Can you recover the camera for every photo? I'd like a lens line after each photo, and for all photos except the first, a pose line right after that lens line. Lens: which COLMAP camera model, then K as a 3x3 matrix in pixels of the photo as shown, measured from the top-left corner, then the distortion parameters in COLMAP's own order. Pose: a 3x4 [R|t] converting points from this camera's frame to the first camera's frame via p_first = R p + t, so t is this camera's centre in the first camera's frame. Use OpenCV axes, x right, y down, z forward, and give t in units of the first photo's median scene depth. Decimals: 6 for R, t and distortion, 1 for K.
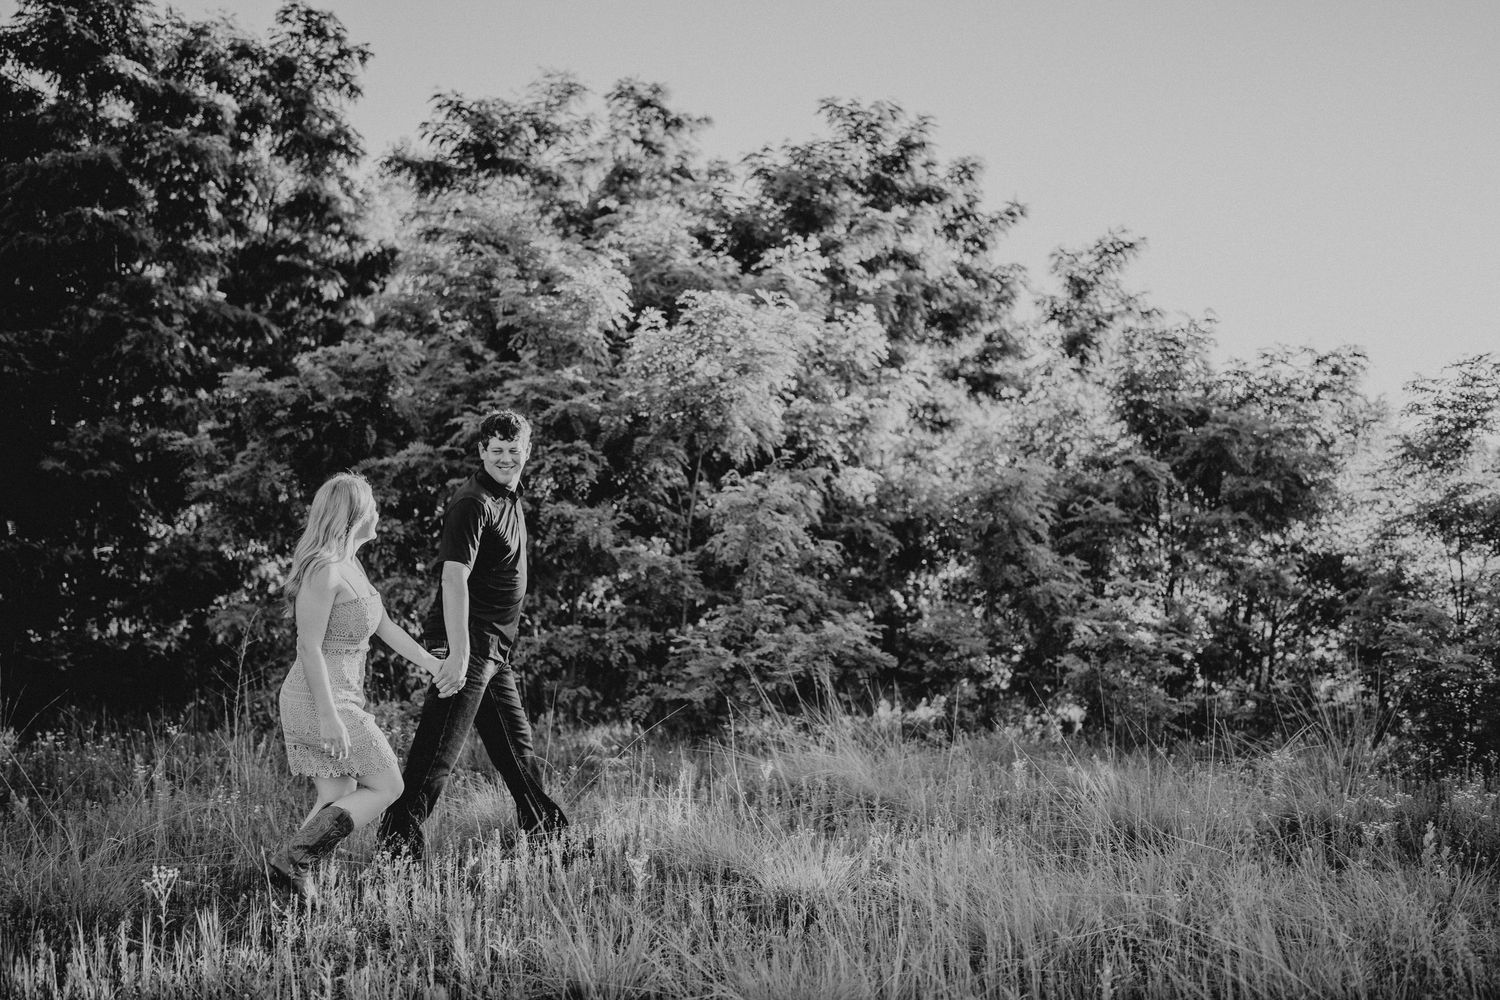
lens RADIAL K [[1504.5, 0, 750.0], [0, 1504.5, 500.0], [0, 0, 1]] dist [-0.011159, 0.020941]
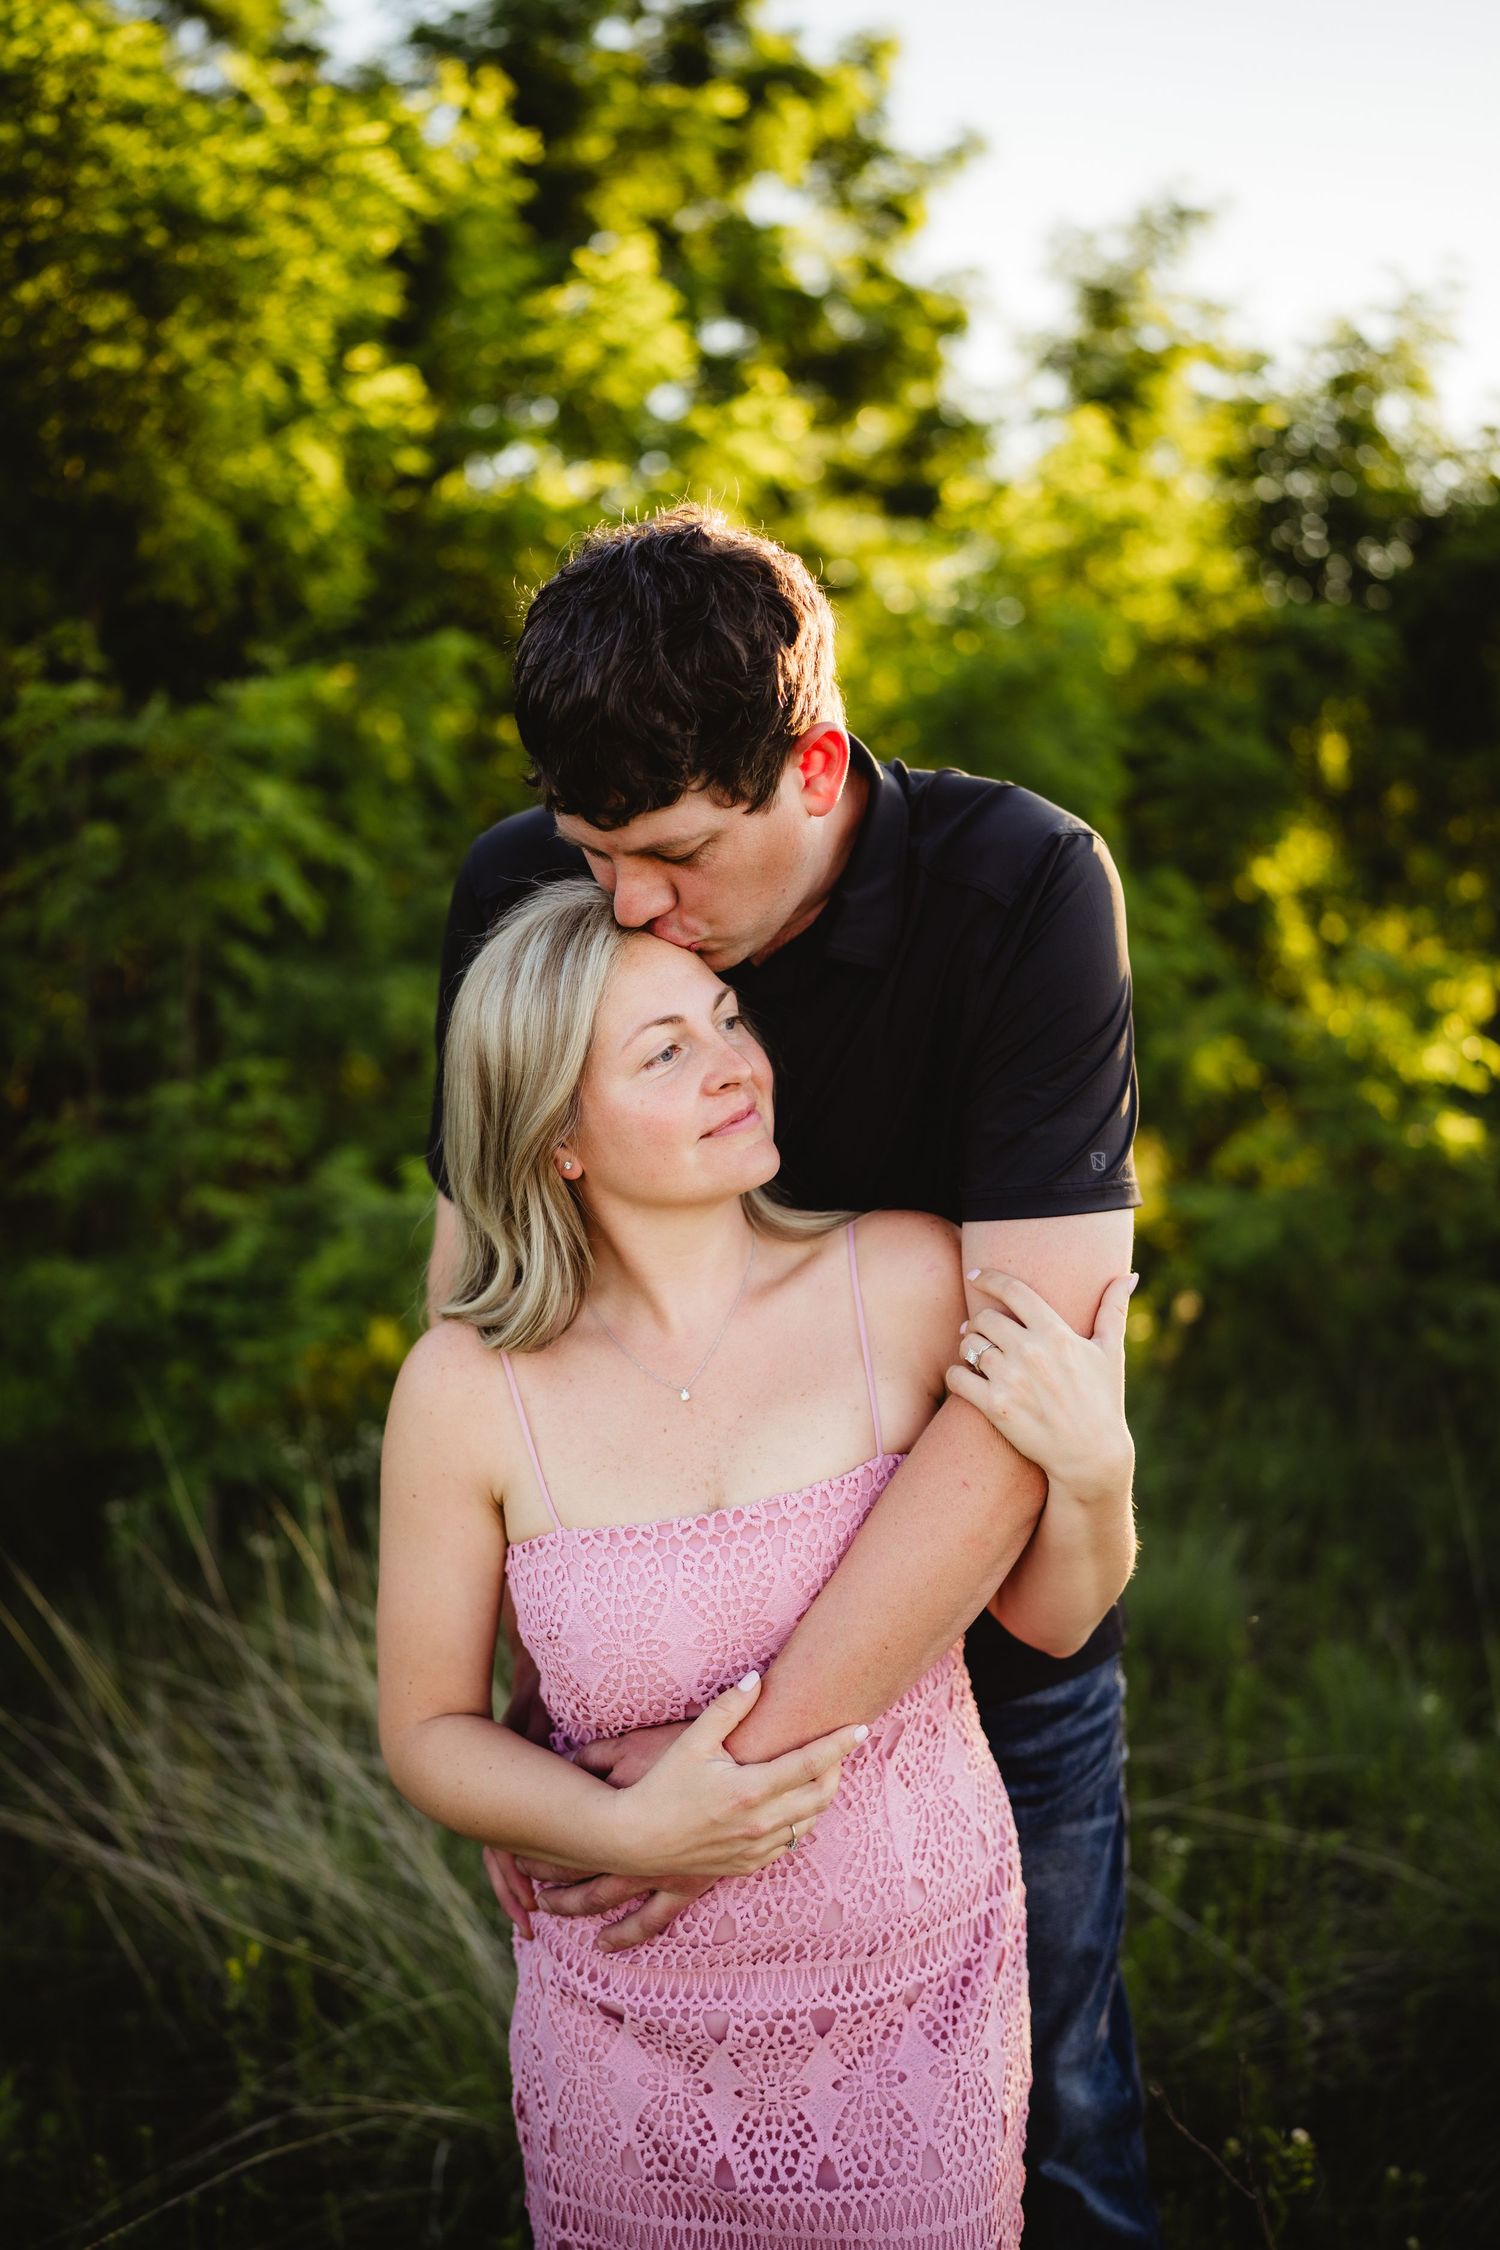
lens RADIAL K [[2256.8, 0, 750.0], [0, 2256.8, 1125.0], [0, 0, 1]] dist [-0.011159, 0.020941]
pose [[0.995606, -0.039056, 0.085105, 0.034593], [0.025066, 0.986857, 0.159641, 0.003760], [-0.090222, -0.156807, 0.983500, 0.266496]]
